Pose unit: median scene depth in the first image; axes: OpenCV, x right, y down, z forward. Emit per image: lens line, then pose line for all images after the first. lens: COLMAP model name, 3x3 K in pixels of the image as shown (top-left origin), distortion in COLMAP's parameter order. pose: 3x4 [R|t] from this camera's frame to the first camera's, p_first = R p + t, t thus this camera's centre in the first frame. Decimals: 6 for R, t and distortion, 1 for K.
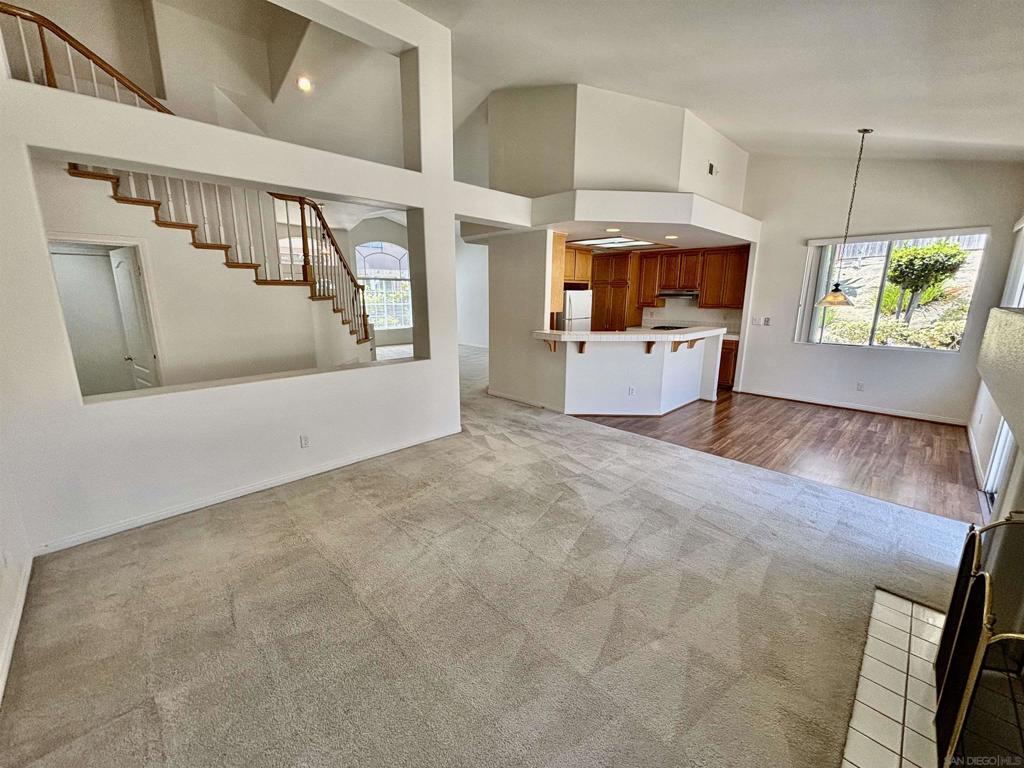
lens RADIAL K [[412.7, 0, 512.0], [0, 412.7, 384.0], [0, 0, 1]] dist [0.001127, 0.000192]
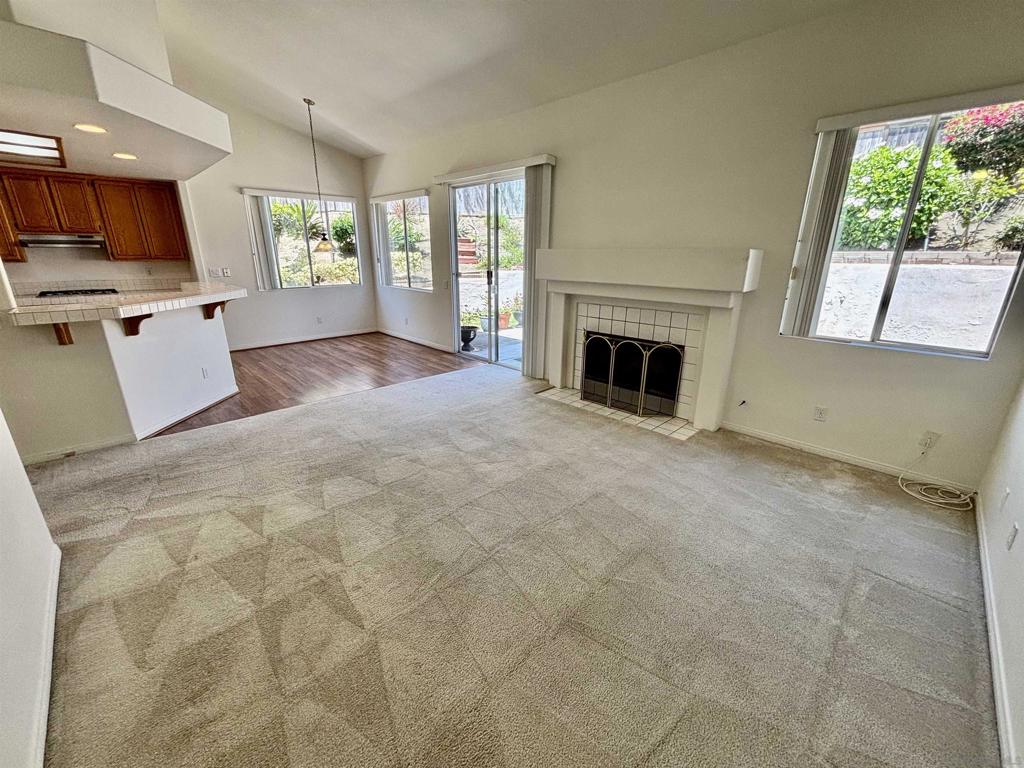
lens RADIAL K [[409.0, 0, 507.5], [0, 409.0, 385.0], [0, 0, 1]] dist [0.000634, -0.000419]
pose [[0.010865, -0.313591, 0.949496, -0.423527], [0.206240, 0.929838, 0.304739, -0.076415], [-0.978441, 0.192513, 0.074778, 0.415446]]
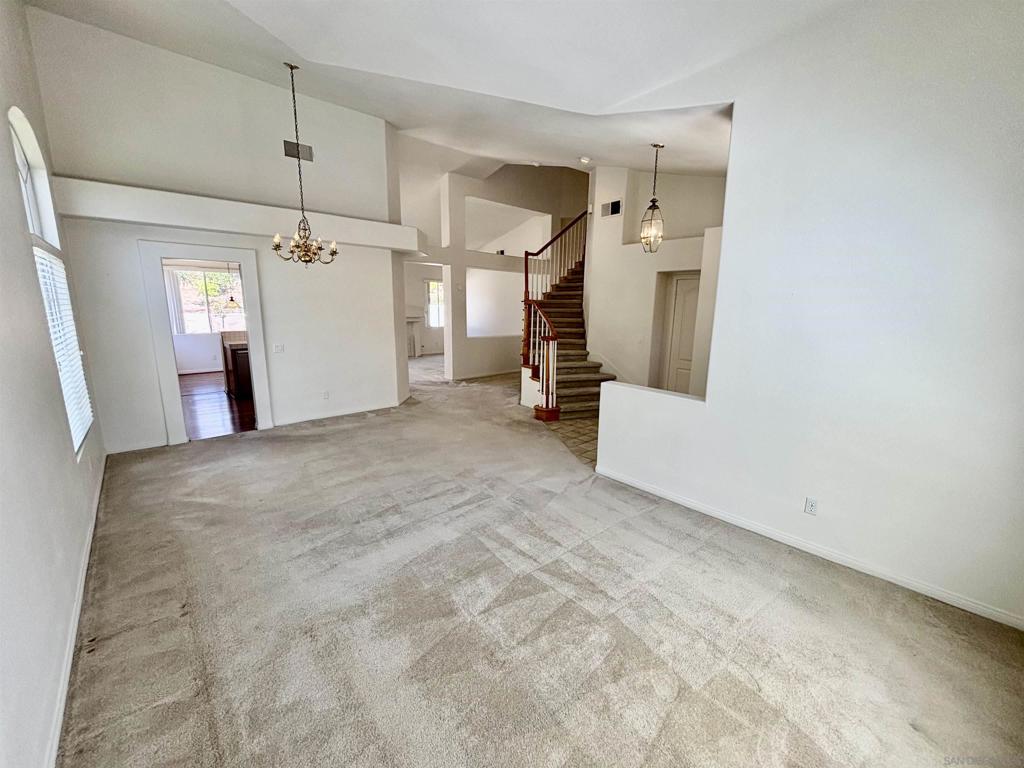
lens RADIAL K [[412.7, 0, 512.0], [0, 412.7, 384.0], [0, 0, 1]] dist [0.001127, 0.000192]
pose [[-0.998659, -0.024675, 0.045512, -0.465652], [-0.004759, 0.919145, 0.393891, -0.539845], [-0.051551, 0.393146, -0.918030, 2.426599]]
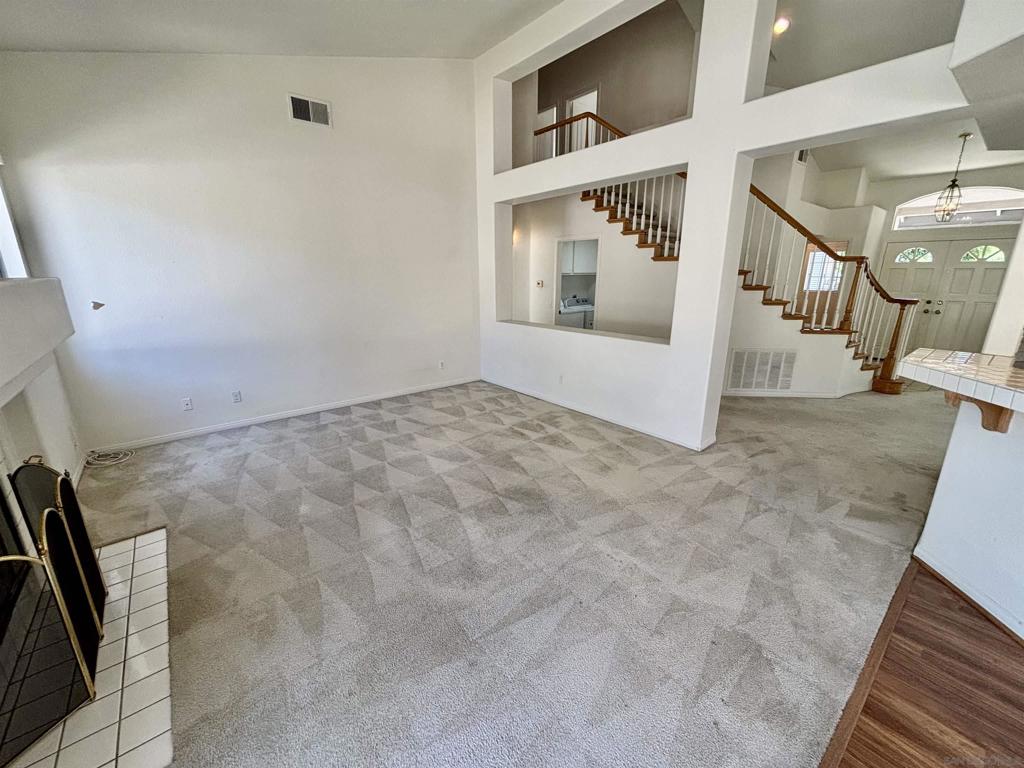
lens RADIAL K [[414.0, 0, 512.8], [0, 414.0, 383.2], [0, 0, 1]] dist [0.016745, -0.011351]
pose [[-0.091178, 0.261437, -0.960904, 0.545831], [-0.212435, 0.937606, 0.275256, -0.126006], [0.972912, 0.229227, -0.029950, 0.585591]]
